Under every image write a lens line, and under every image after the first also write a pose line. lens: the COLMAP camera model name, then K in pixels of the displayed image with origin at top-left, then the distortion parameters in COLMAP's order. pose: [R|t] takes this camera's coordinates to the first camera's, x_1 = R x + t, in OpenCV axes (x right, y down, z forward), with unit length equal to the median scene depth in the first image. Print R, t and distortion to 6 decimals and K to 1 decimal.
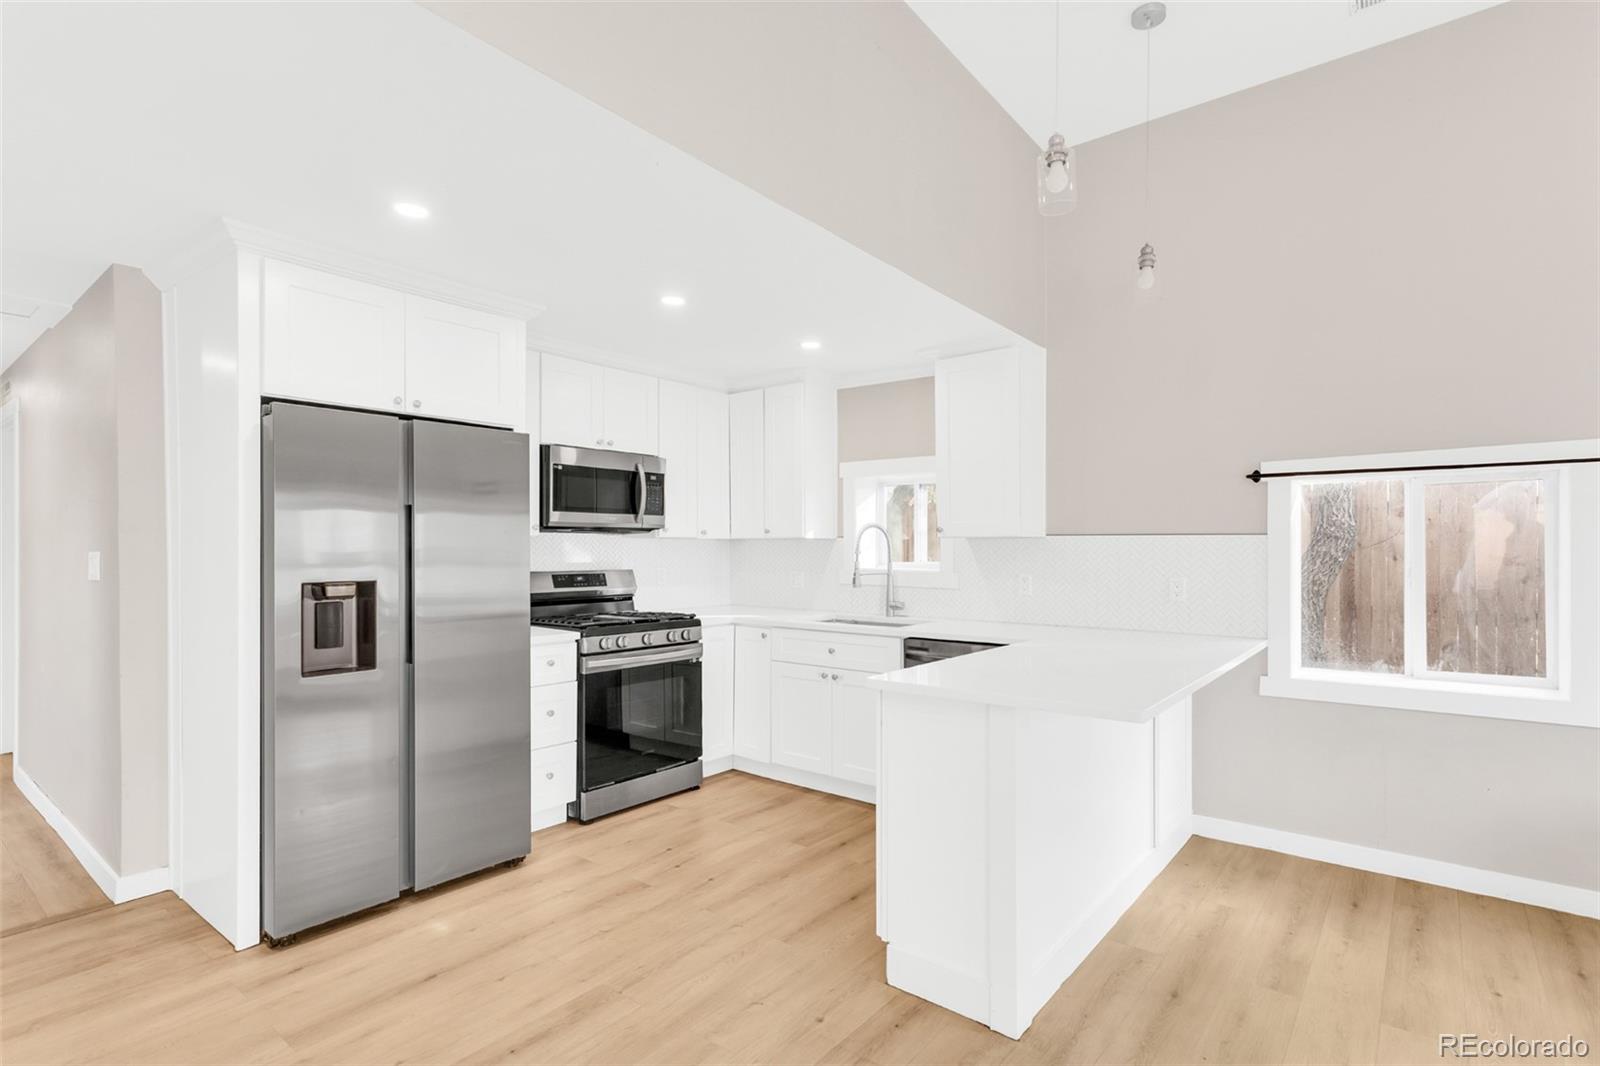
lens RADIAL K [[810.6, 0, 811.9], [0, 810.6, 542.8], [0, 0, 1]] dist [0.000529, 0.000346]
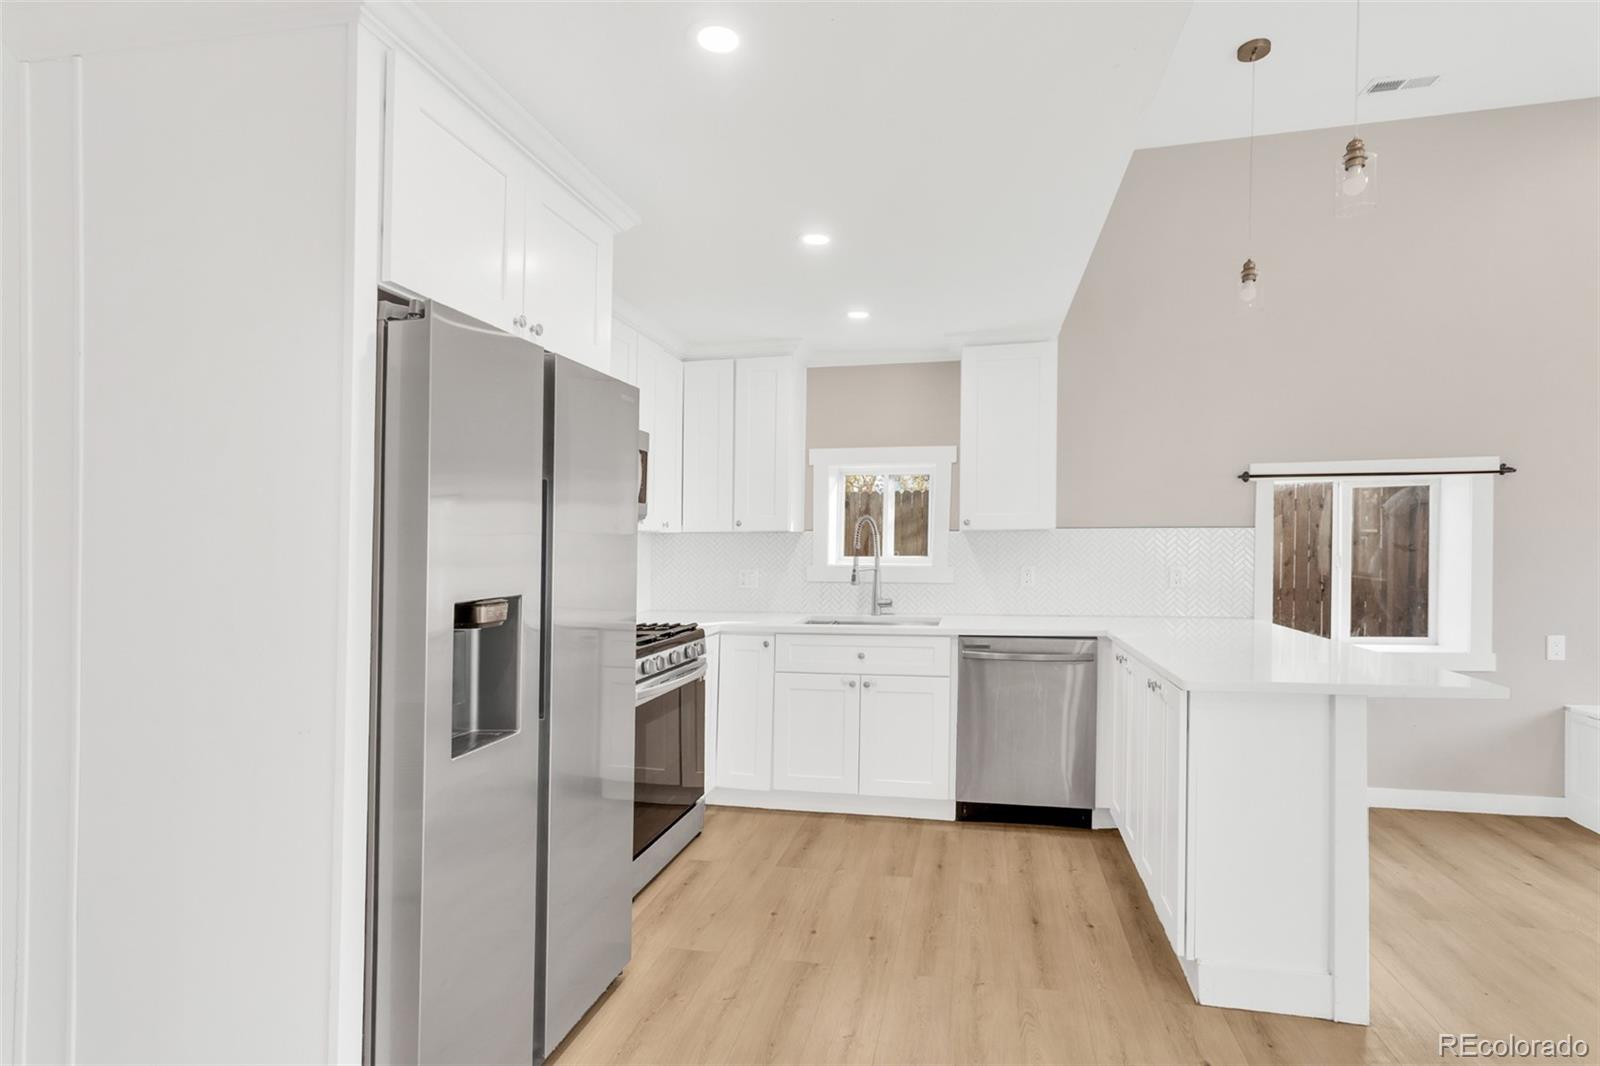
lens RADIAL K [[810.6, 0, 805.3], [0, 810.6, 533.8], [0, 0, 1]] dist [0.000529, 0.000346]
pose [[0.887457, -0.001797, 0.460887, -0.447792], [0.004684, 0.999976, -0.005121, 0.001528], [-0.460867, 0.006703, 0.887444, 0.225581]]
